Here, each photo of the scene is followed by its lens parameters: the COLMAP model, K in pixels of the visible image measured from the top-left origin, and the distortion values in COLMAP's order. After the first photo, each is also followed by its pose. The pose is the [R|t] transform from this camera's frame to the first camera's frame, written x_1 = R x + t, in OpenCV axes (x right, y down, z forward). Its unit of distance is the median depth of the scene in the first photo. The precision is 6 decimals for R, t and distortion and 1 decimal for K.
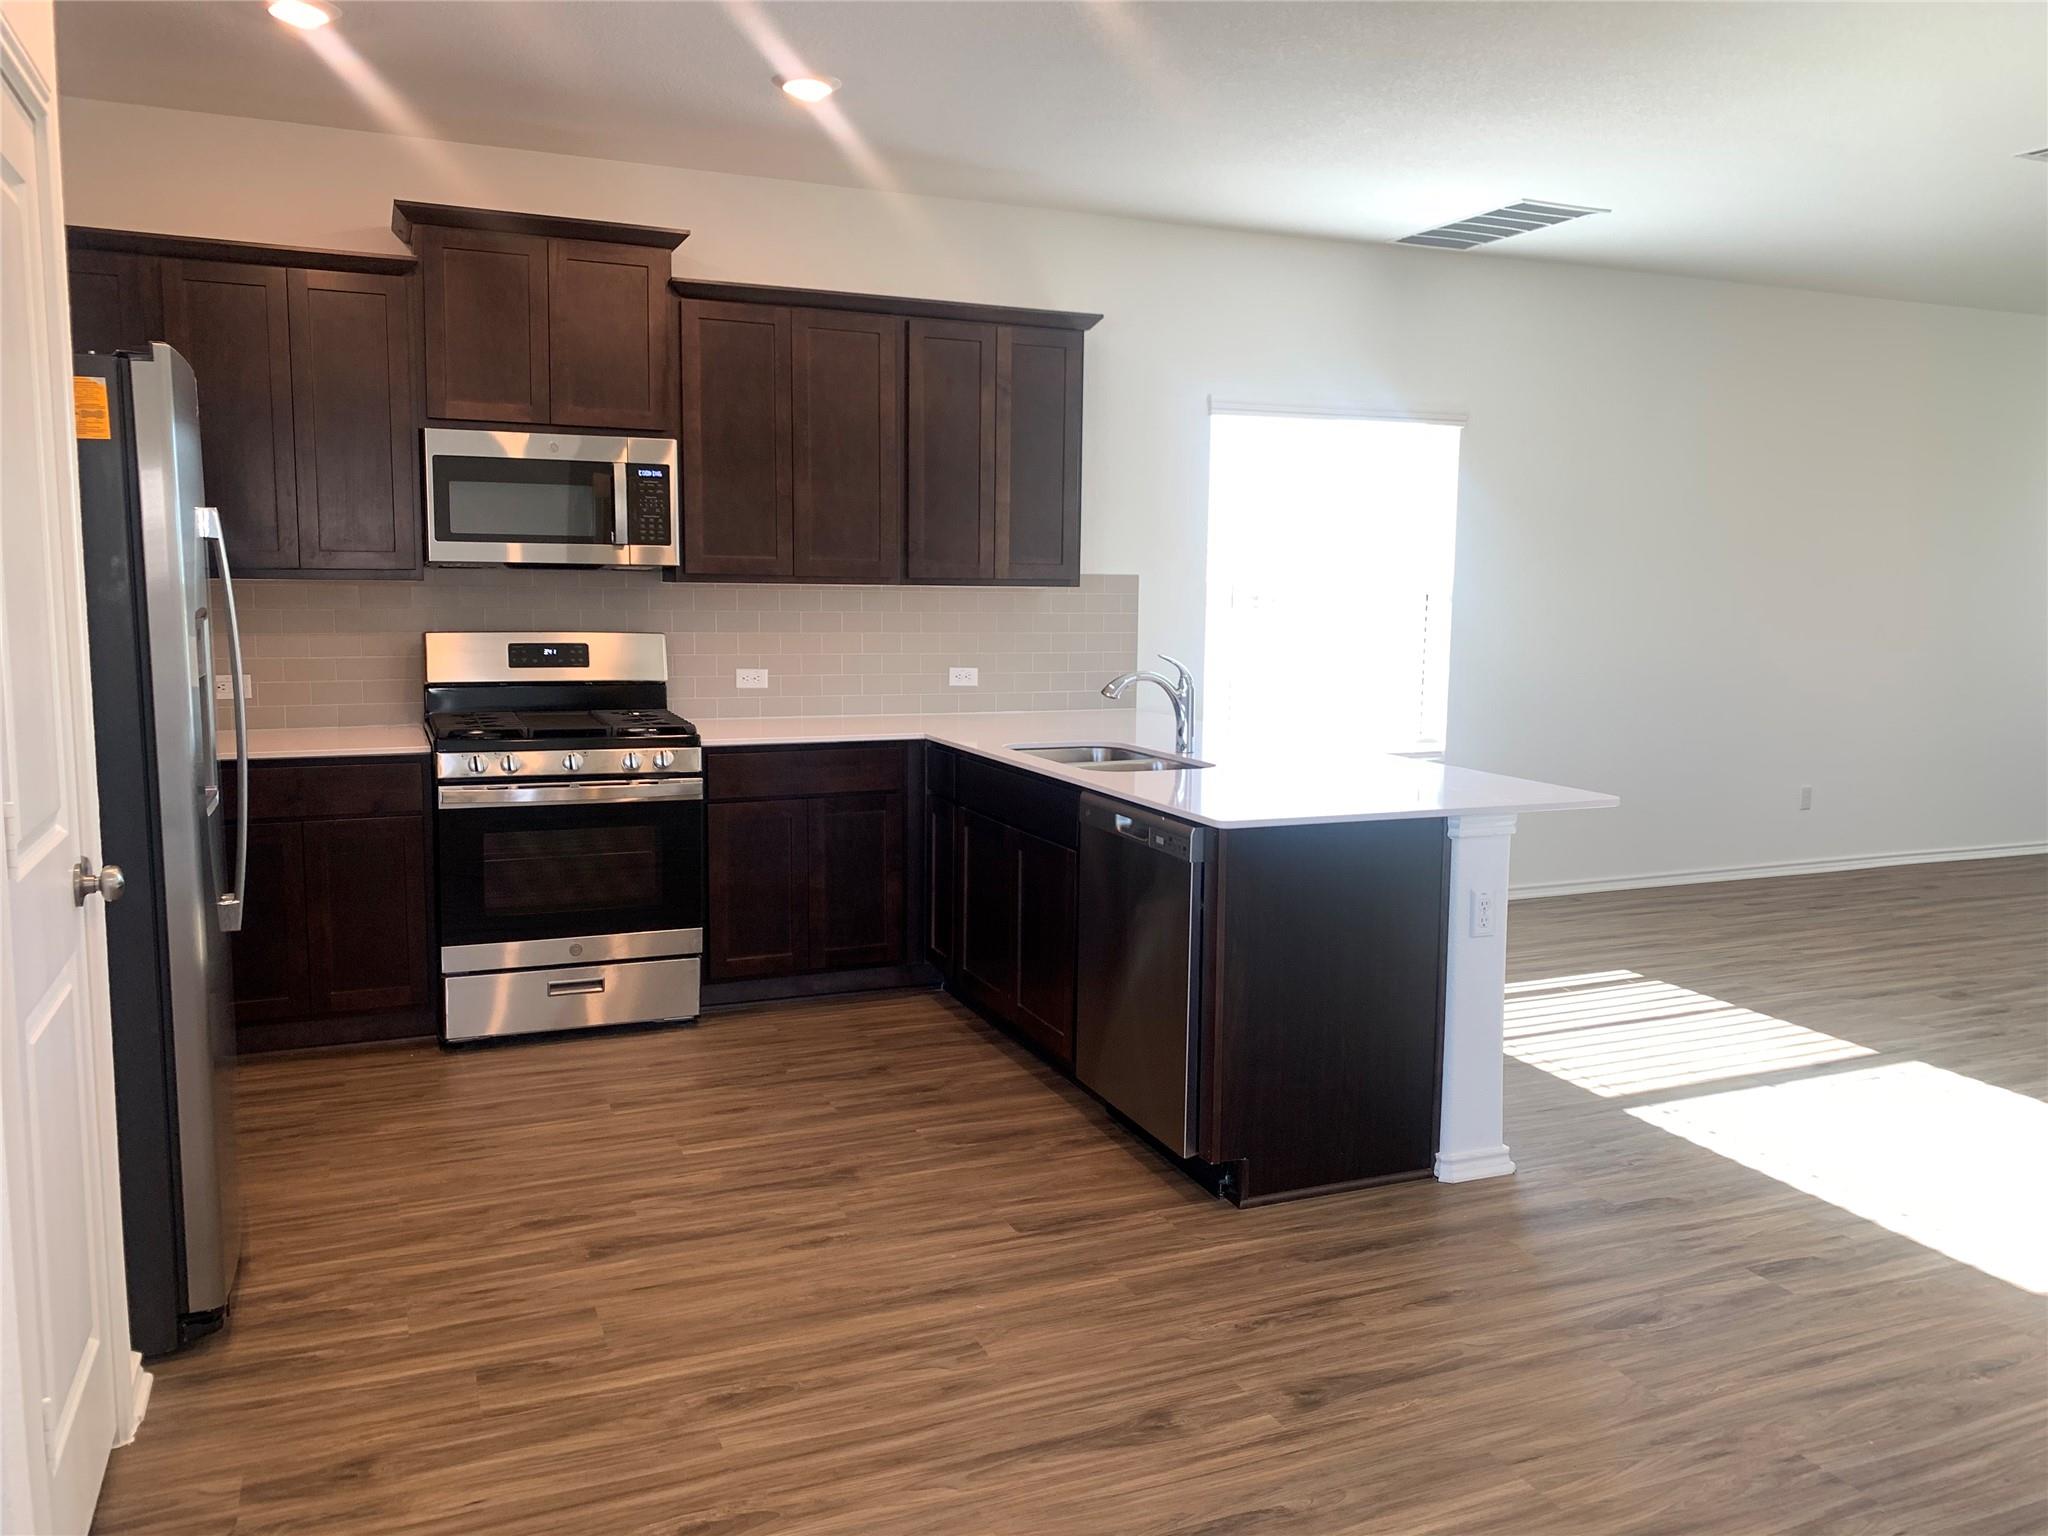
lens RADIAL K [[1520.4, 0, 1024.0], [0, 1520.4, 768.0], [0, 0, 1]] dist [0.092587, -0.170191]
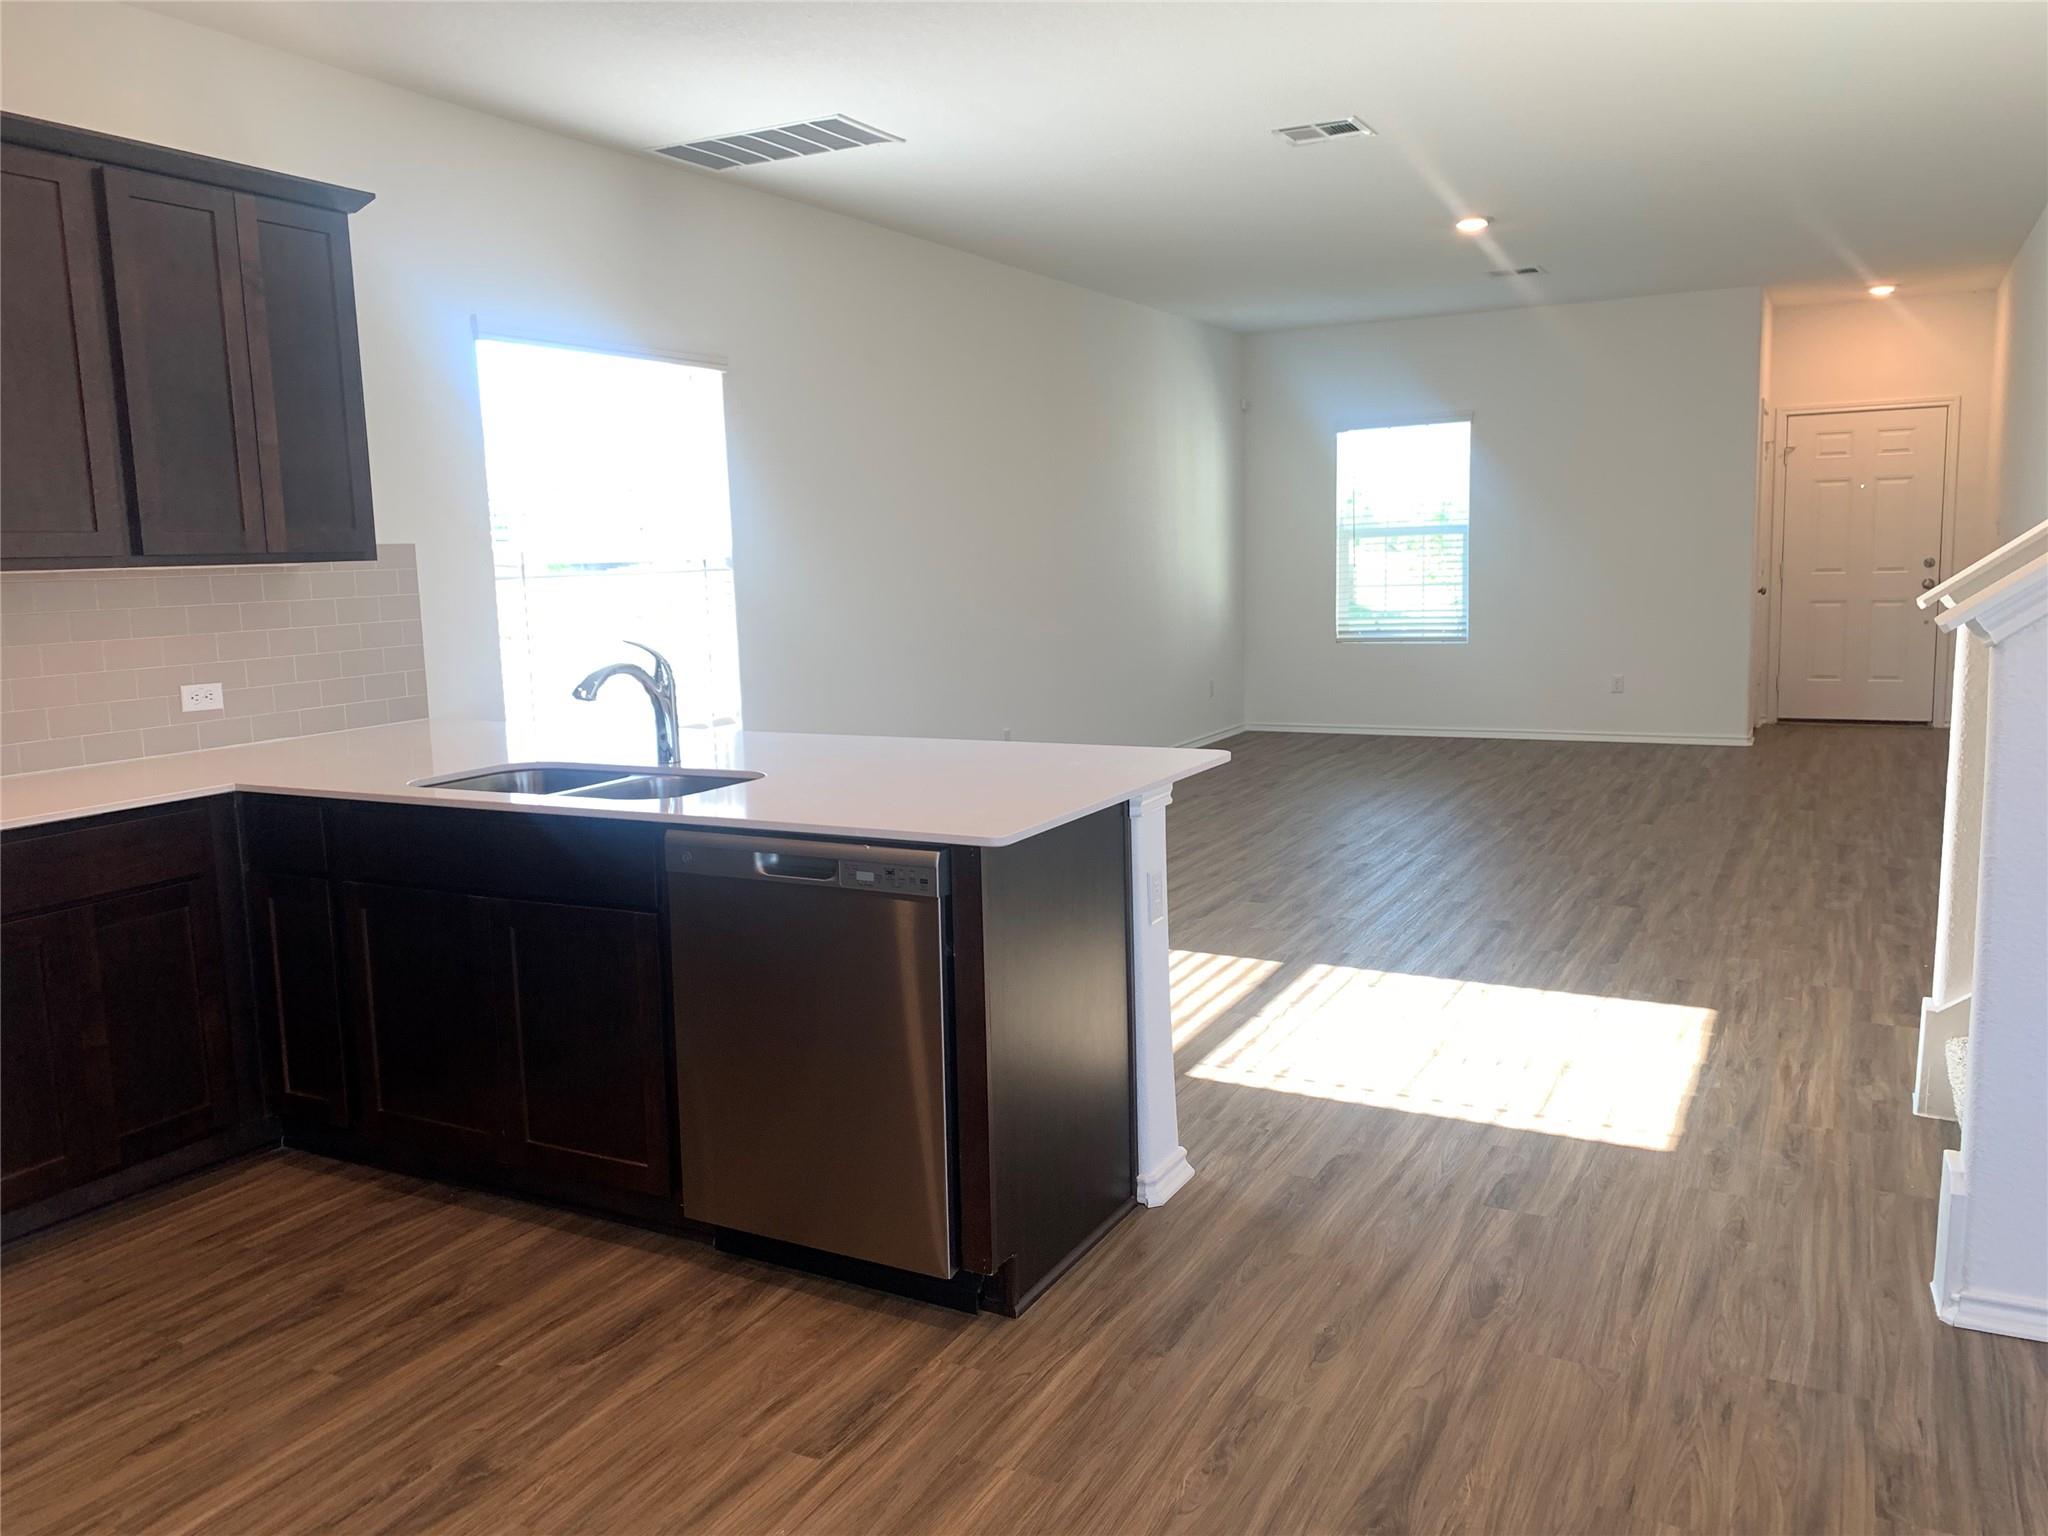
lens RADIAL K [[1578.9, 0, 1014.7], [0, 1578.9, 745.9], [0, 0, 1]] dist [0.018767, -0.008744]
pose [[0.786835, -0.117306, 0.605913, -0.238490], [0.117354, 0.992296, 0.039716, -0.029124], [-0.605903, 0.039856, 0.794539, 0.249945]]
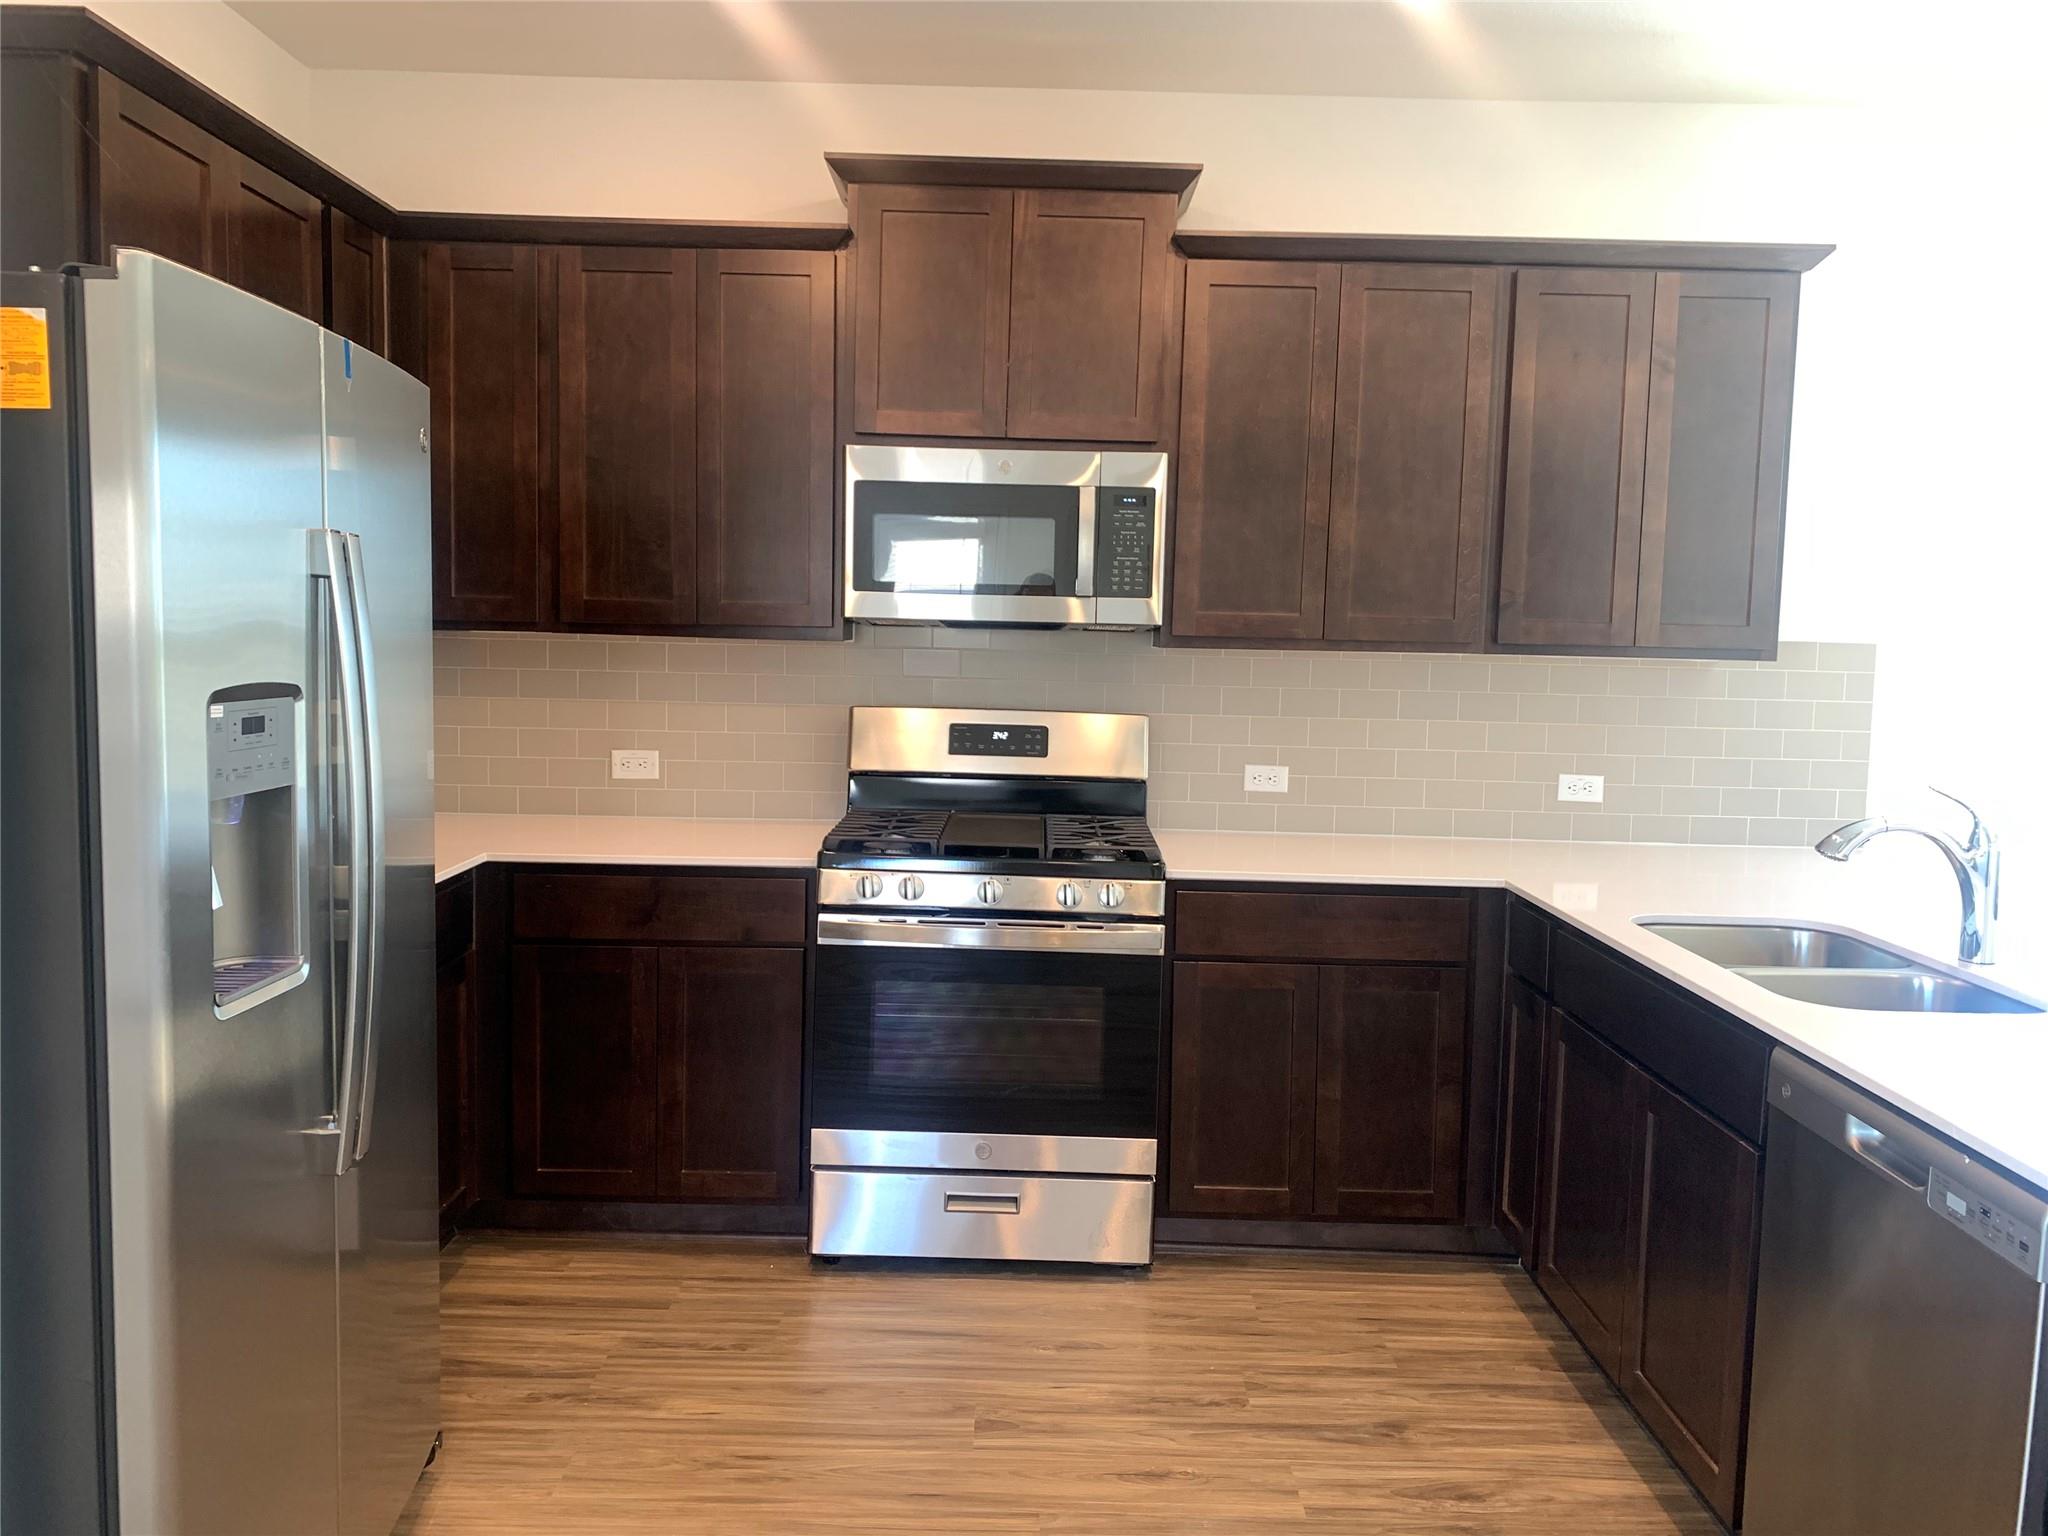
lens RADIAL K [[1578.9, 0, 1014.7], [0, 1578.9, 745.9], [0, 0, 1]] dist [0.018767, -0.008744]
pose [[0.918725, 0.041028, -0.392761, 0.006175], [-0.062567, 0.997149, -0.042191, -0.041763], [0.389910, 0.063336, 0.918672, 0.310182]]
